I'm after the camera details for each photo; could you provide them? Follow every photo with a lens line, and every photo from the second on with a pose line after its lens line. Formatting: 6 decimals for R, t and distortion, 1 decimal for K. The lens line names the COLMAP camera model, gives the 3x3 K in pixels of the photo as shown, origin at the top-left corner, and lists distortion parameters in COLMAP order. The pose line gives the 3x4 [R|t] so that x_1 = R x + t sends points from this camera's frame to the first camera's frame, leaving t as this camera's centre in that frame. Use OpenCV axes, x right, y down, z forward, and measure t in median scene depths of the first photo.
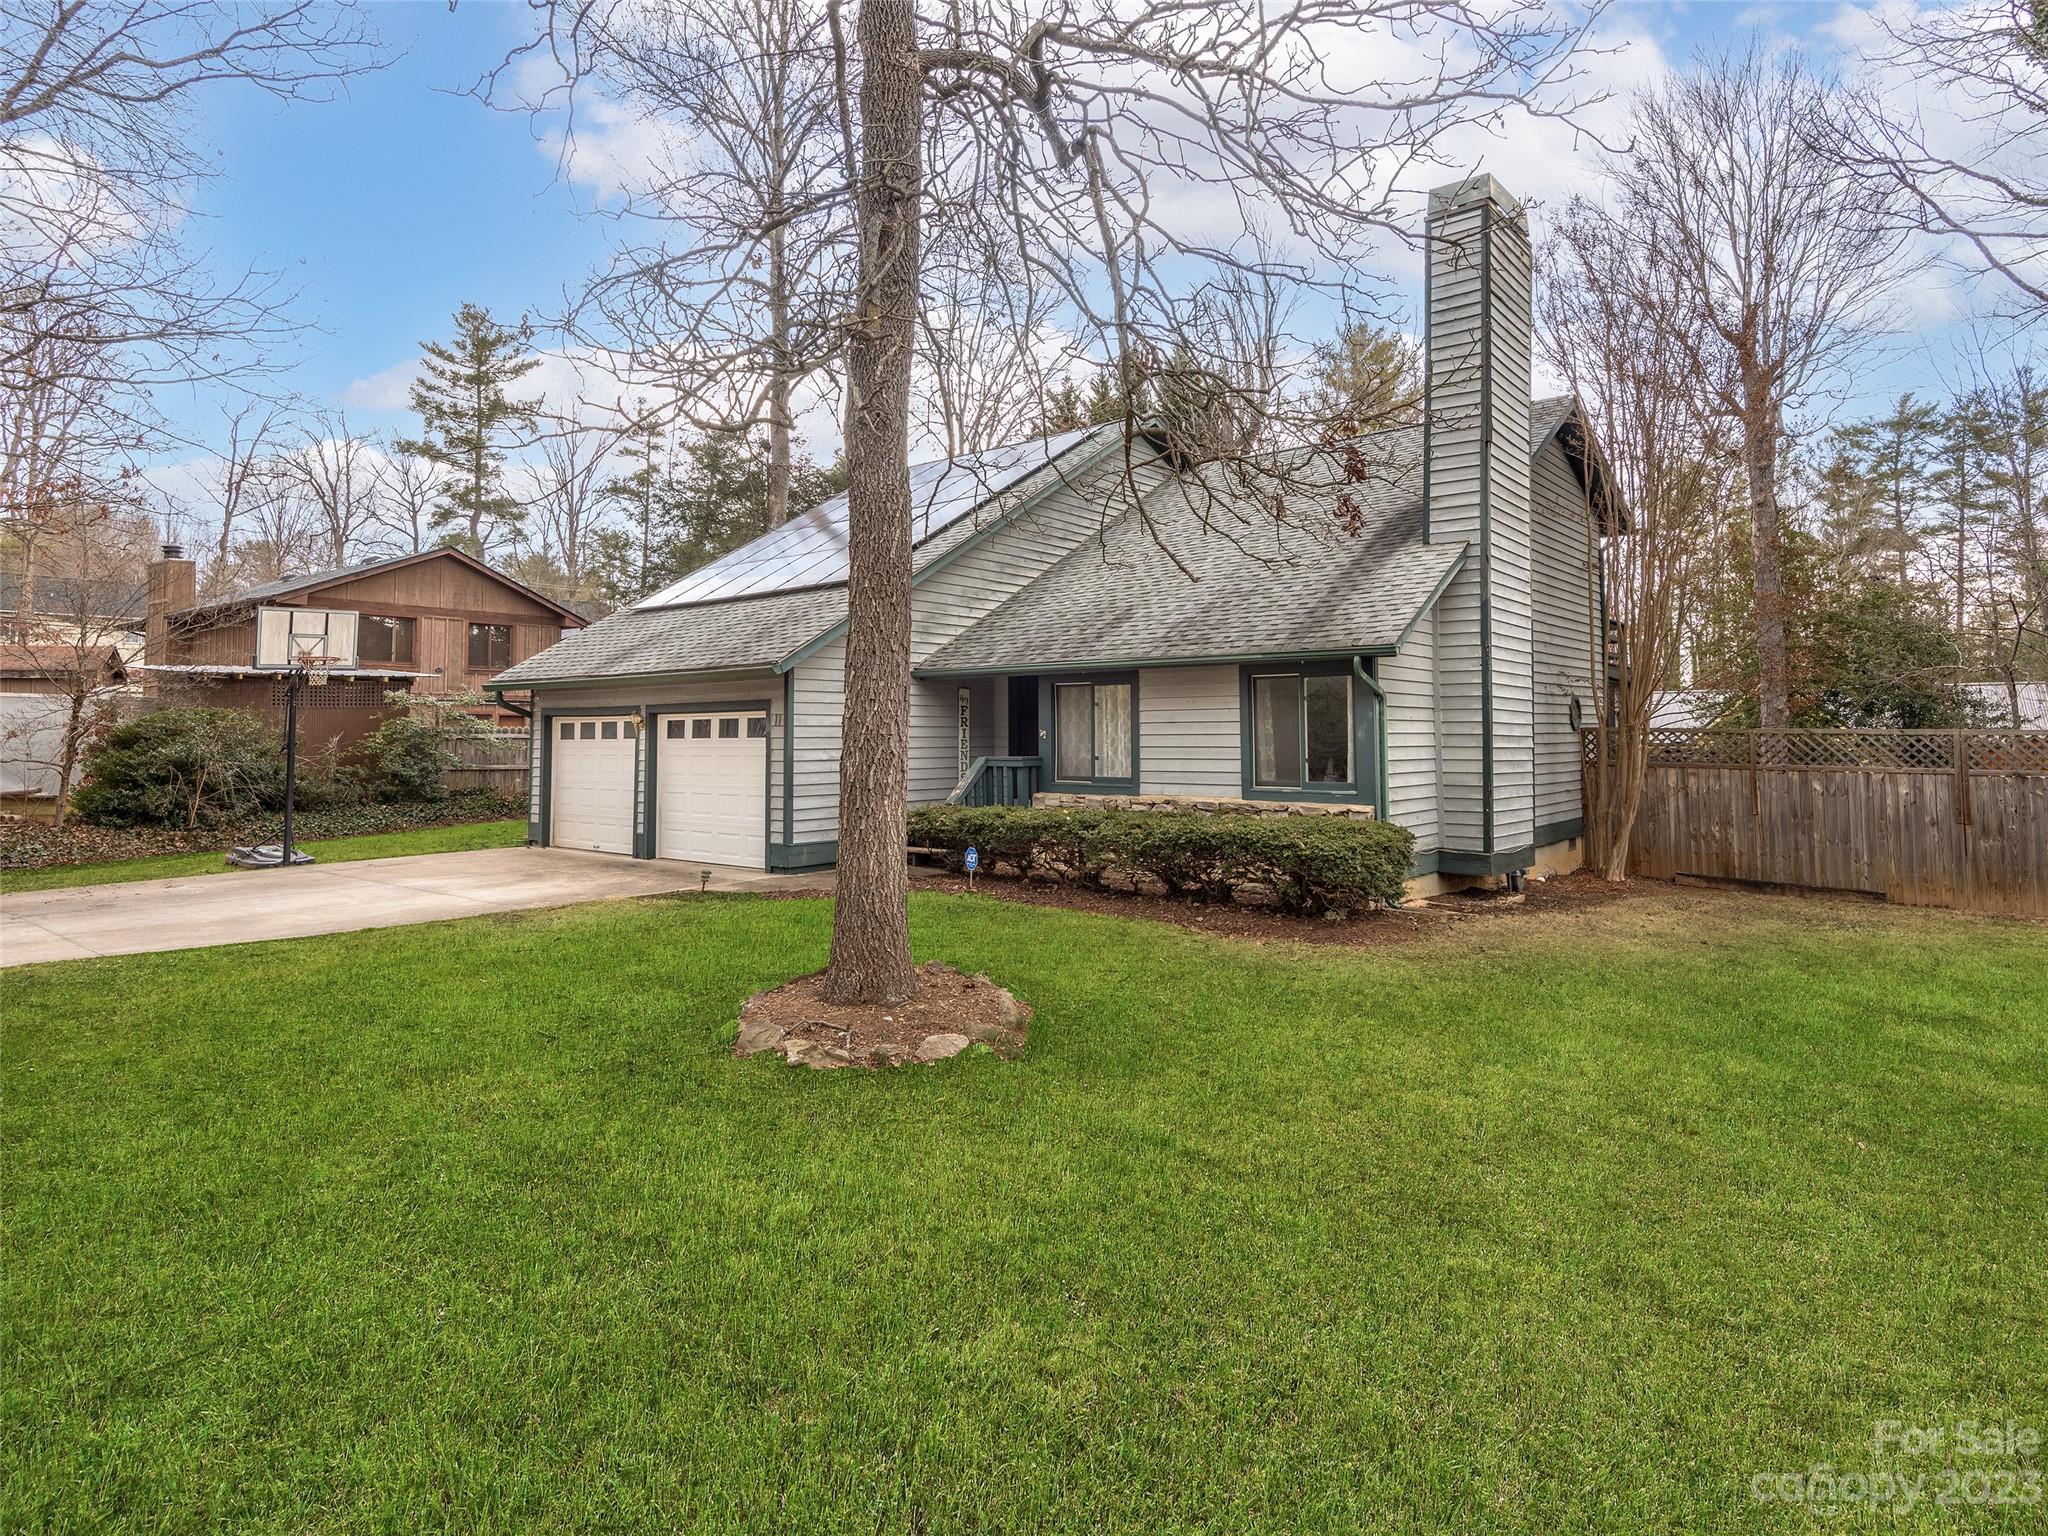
lens RADIAL K [[1009.8, 0, 1024.0], [0, 1009.8, 768.0], [0, 0, 1]] dist [-0.001018, -0.000079]
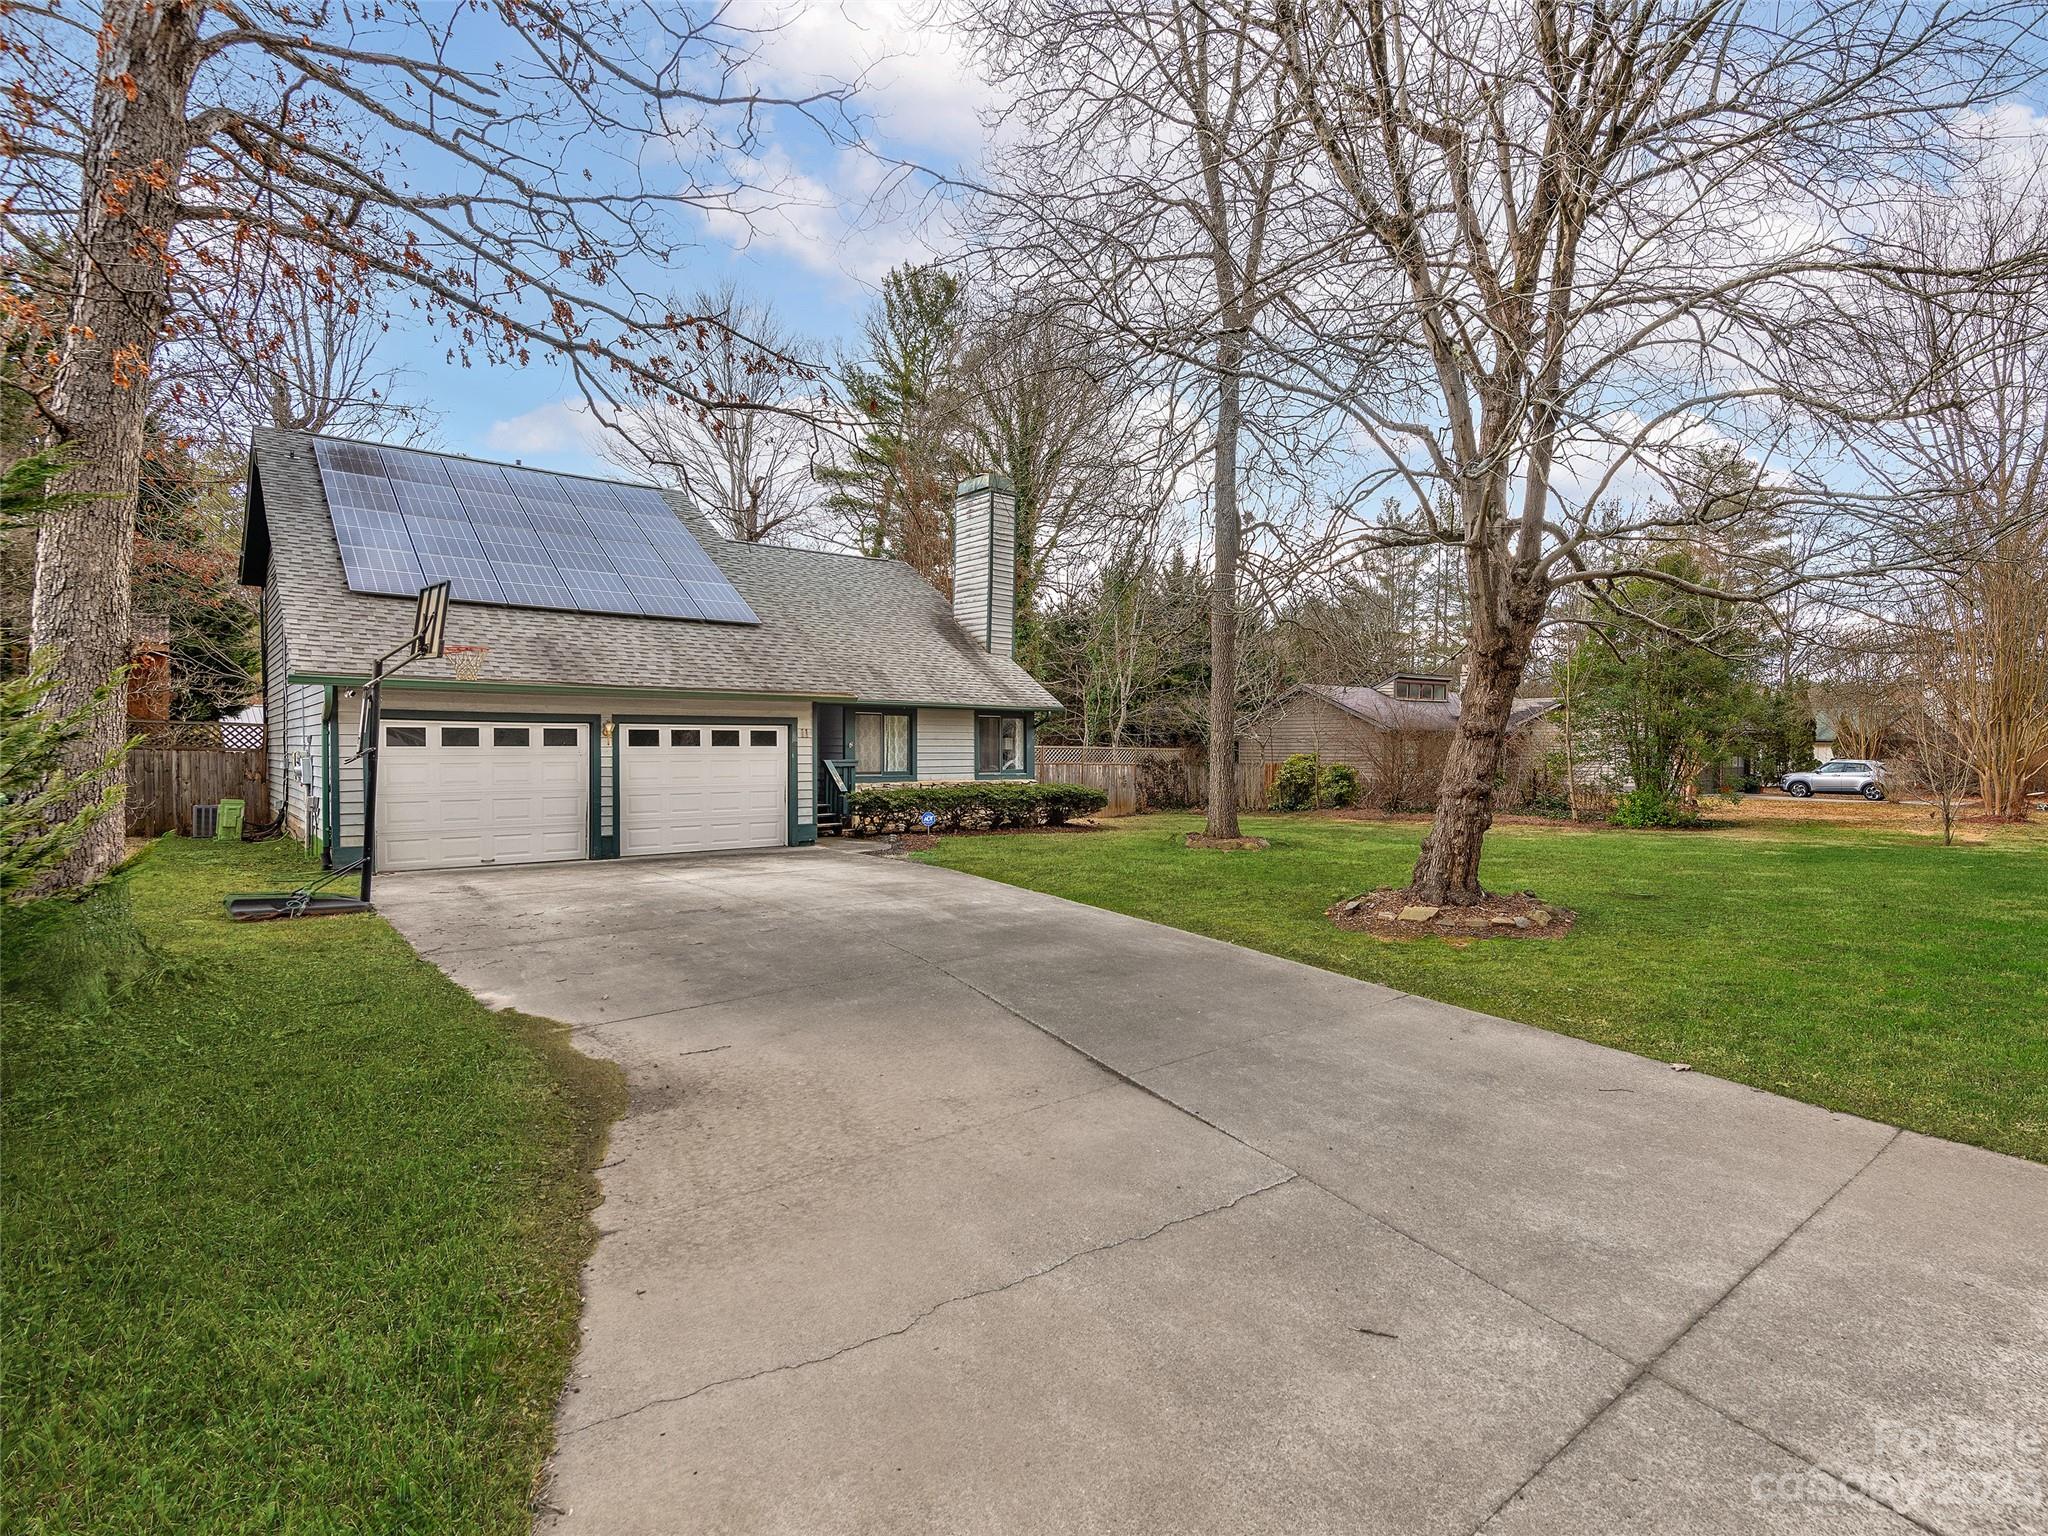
lens RADIAL K [[1009.8, 0, 1024.0], [0, 1009.8, 768.0], [0, 0, 1]] dist [-0.001018, -0.000079]
pose [[0.308188, -0.016909, 0.951175, -1.428944], [0.021517, 0.999710, 0.010800, -0.009284], [-0.951082, 0.017138, 0.308462, 0.287670]]
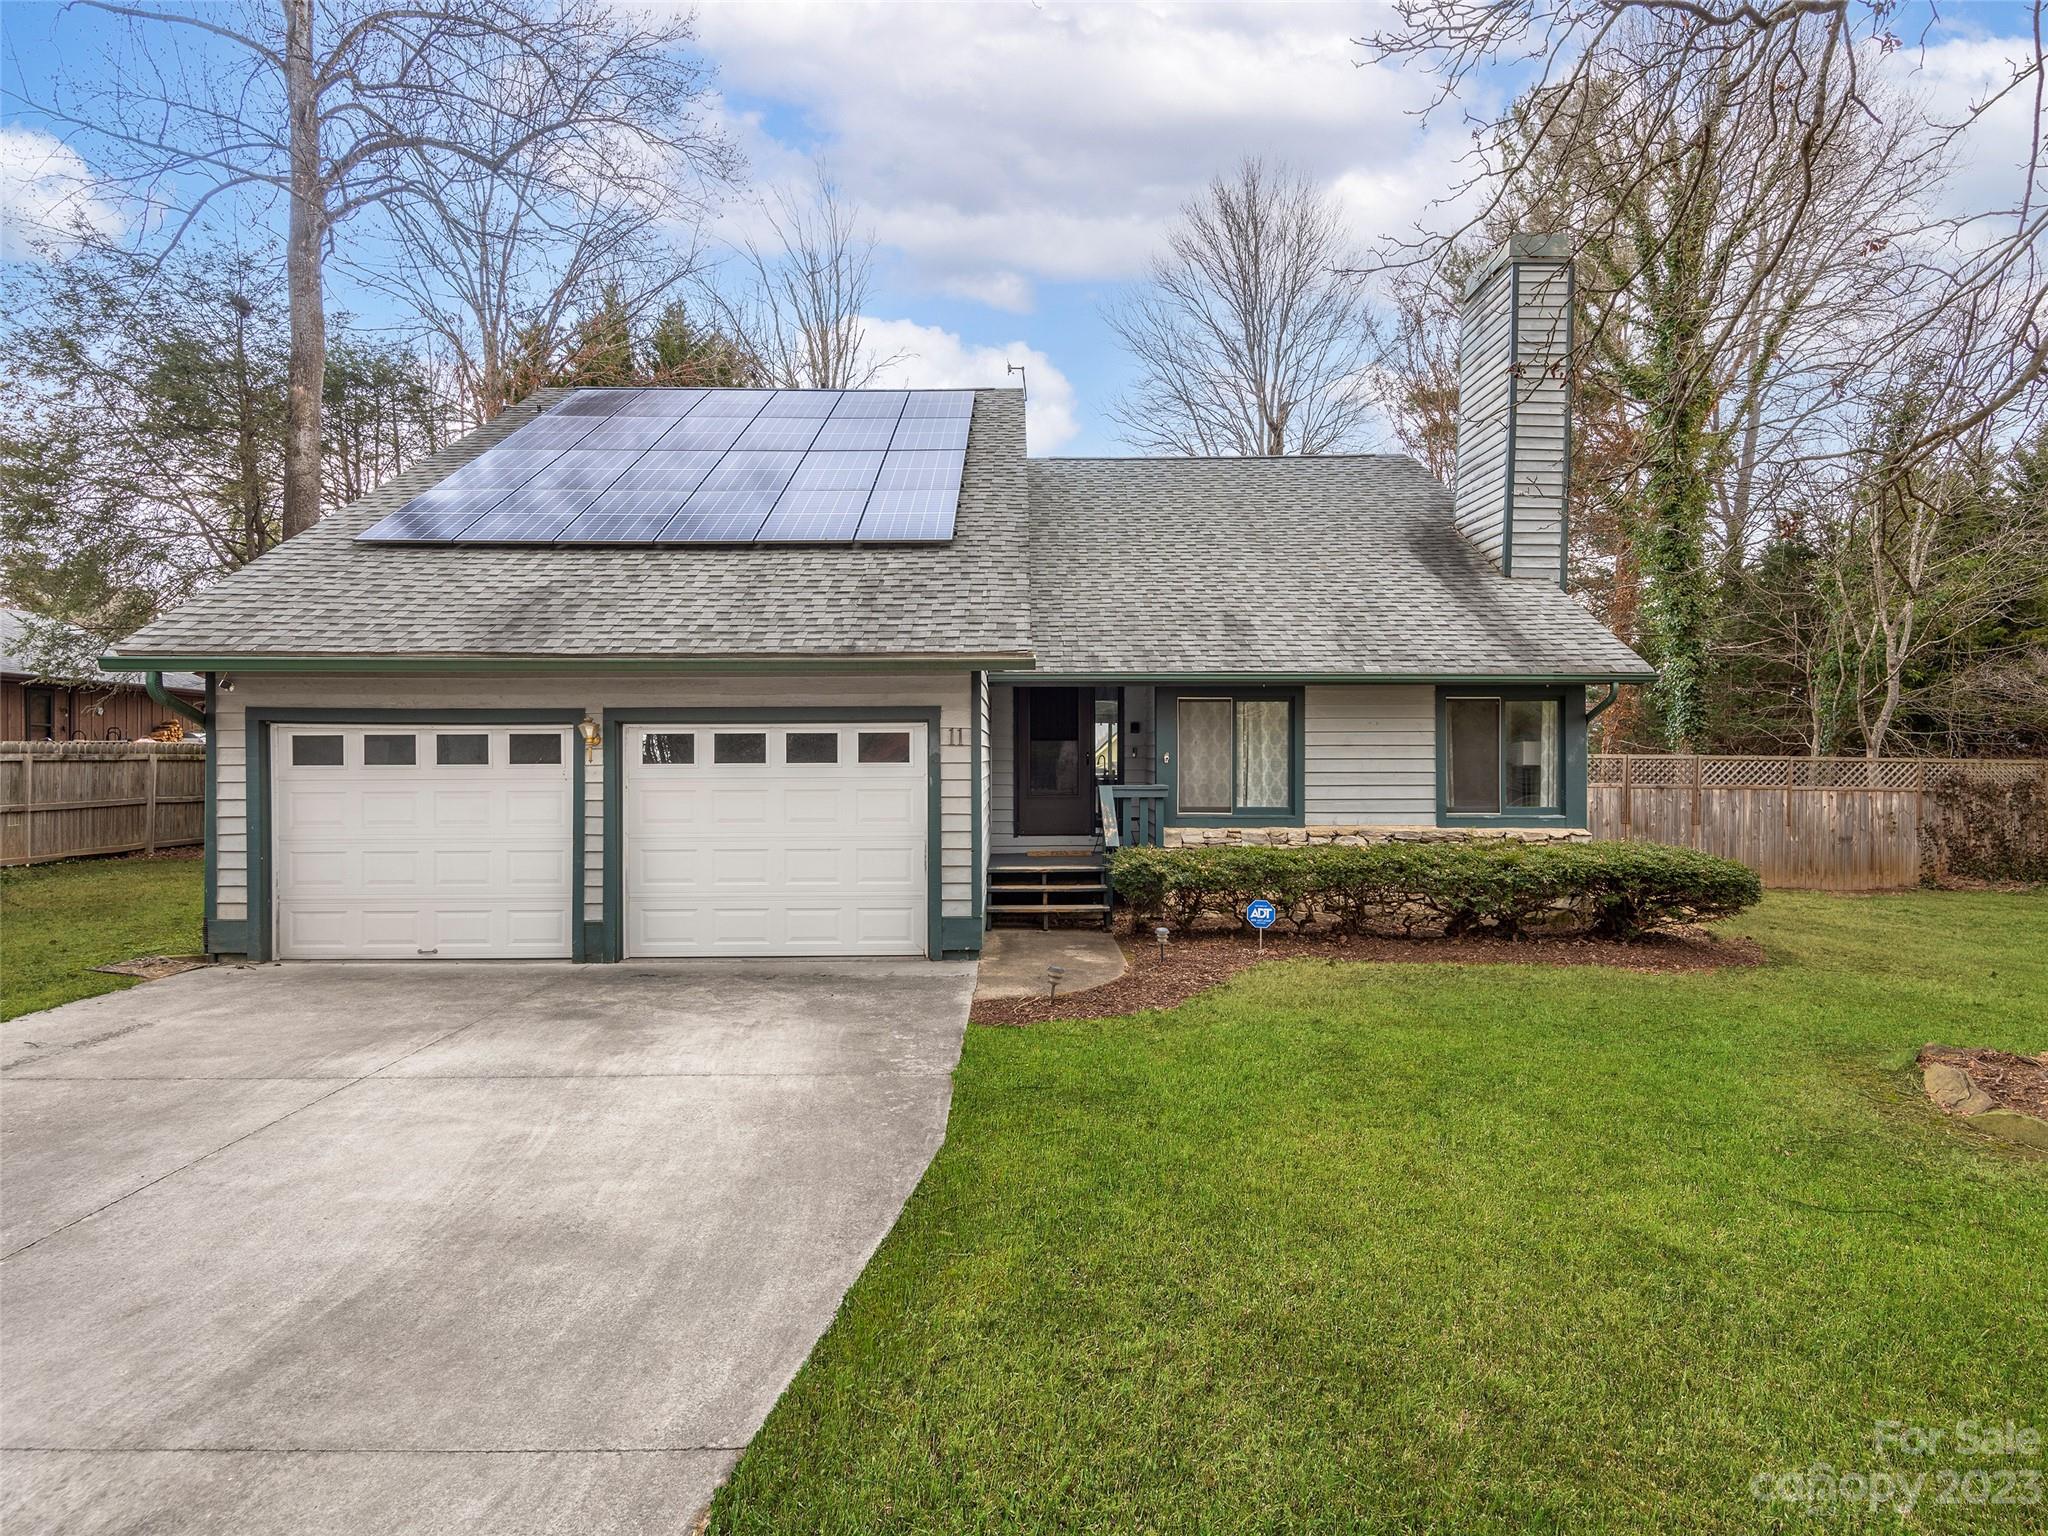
lens RADIAL K [[1078.0, 0, 1016.9], [0, 1078.0, 761.1], [0, 0, 1]] dist [0.000939, -0.000557]
pose [[0.806366, -0.002213, 0.591413, -0.632477], [0.015907, 0.999712, -0.017947, -0.017268], [-0.591203, 0.023879, 0.806169, 0.375410]]
